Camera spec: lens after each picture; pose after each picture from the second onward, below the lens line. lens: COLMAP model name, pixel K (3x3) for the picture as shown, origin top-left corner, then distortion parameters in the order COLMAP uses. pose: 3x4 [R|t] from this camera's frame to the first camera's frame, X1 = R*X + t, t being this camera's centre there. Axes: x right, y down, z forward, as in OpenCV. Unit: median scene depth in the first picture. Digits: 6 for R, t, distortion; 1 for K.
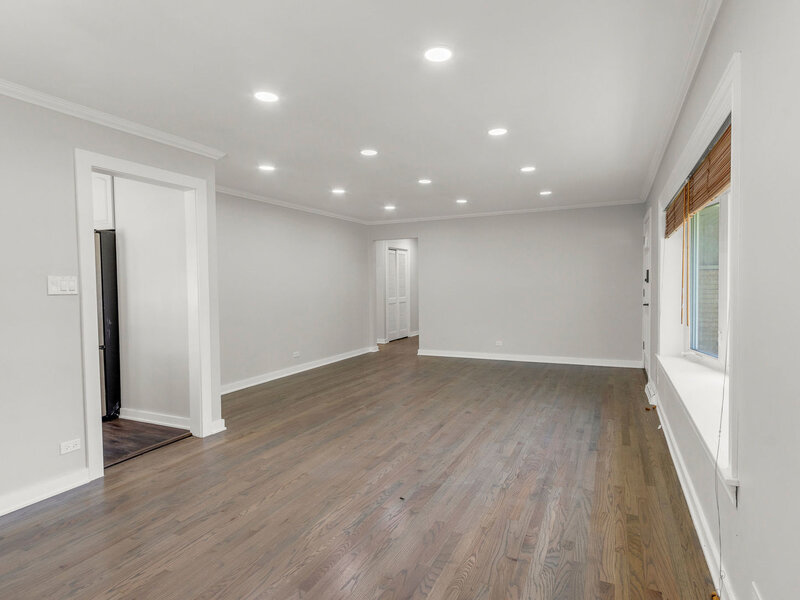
lens RADIAL K [[444.7, 0, 403.4], [0, 444.7, 292.4], [0, 0, 1]] dist [0.001256, -0.000031]
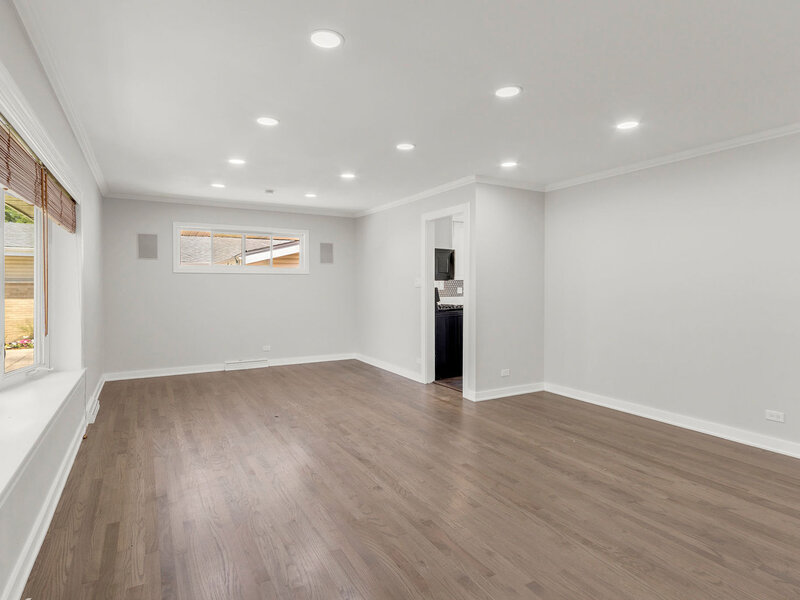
lens RADIAL K [[444.7, 0, 403.4], [0, 444.7, 292.4], [0, 0, 1]] dist [0.001256, -0.000031]
pose [[-0.564680, 0.027987, -0.824835, 0.788650], [-0.009450, 0.999140, 0.040371, -0.039709], [0.825256, 0.030591, -0.563930, 1.708061]]
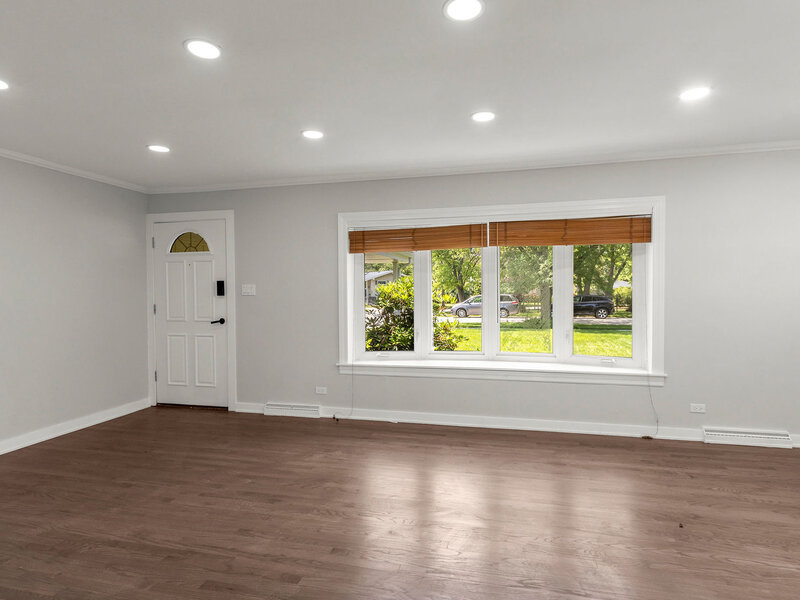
lens RADIAL K [[438.0, 0, 419.6], [0, 438.0, 300.5], [0, 0, 1]] dist [0.000807, -0.000505]
pose [[-0.228211, -0.003884, 0.973604, -0.563538], [0.027983, 0.999553, 0.010547, -0.014593], [-0.973209, 0.029651, -0.228001, 1.287644]]
